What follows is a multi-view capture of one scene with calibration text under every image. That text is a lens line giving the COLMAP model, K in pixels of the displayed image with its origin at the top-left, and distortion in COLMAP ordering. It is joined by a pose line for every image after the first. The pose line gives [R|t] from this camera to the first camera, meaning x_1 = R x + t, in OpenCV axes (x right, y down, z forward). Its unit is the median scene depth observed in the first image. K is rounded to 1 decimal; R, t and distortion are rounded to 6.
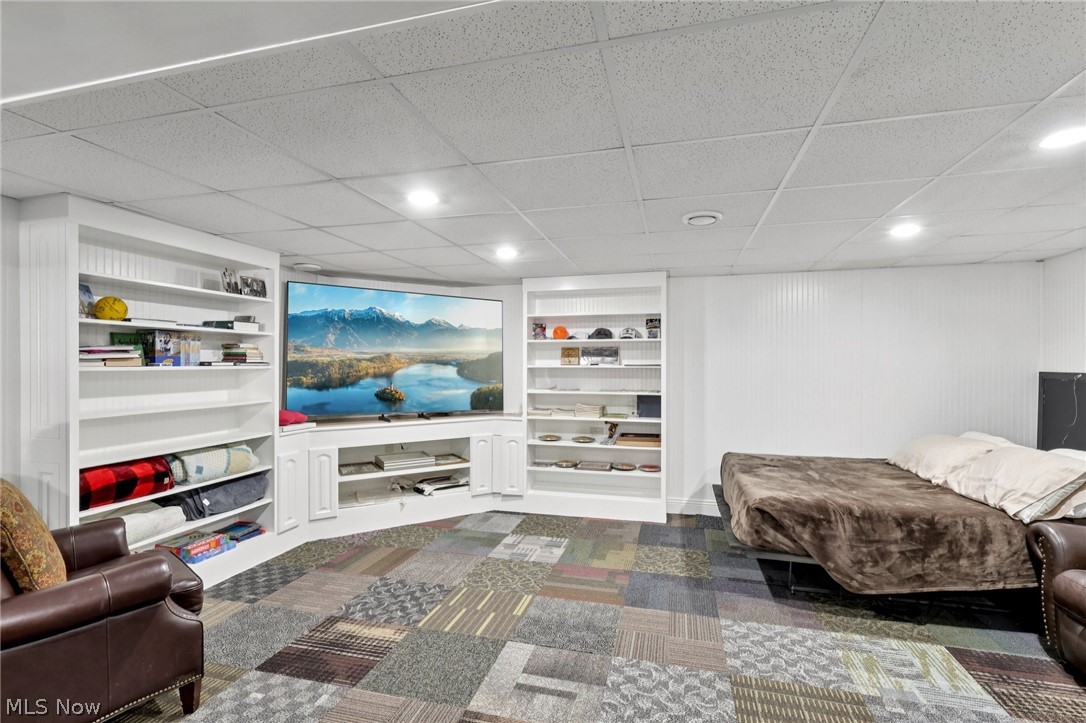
lens RADIAL K [[505.0, 0, 541.6], [0, 505.0, 366.1], [0, 0, 1]] dist [-0.000062, 0.000316]
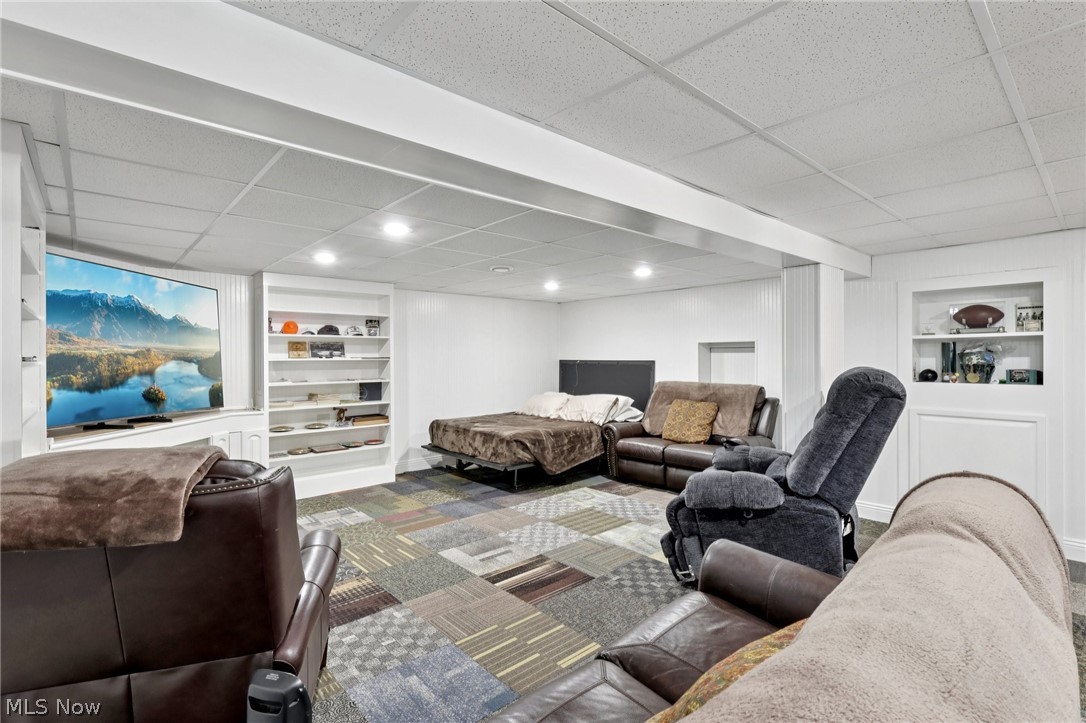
lens RADIAL K [[505.0, 0, 541.6], [0, 505.0, 366.1], [0, 0, 1]] dist [-0.000062, 0.000316]
pose [[0.549360, -0.020257, 0.835341, -0.718281], [0.009050, 0.999792, 0.018293, -0.000962], [-0.835537, -0.002490, 0.549428, -0.014191]]
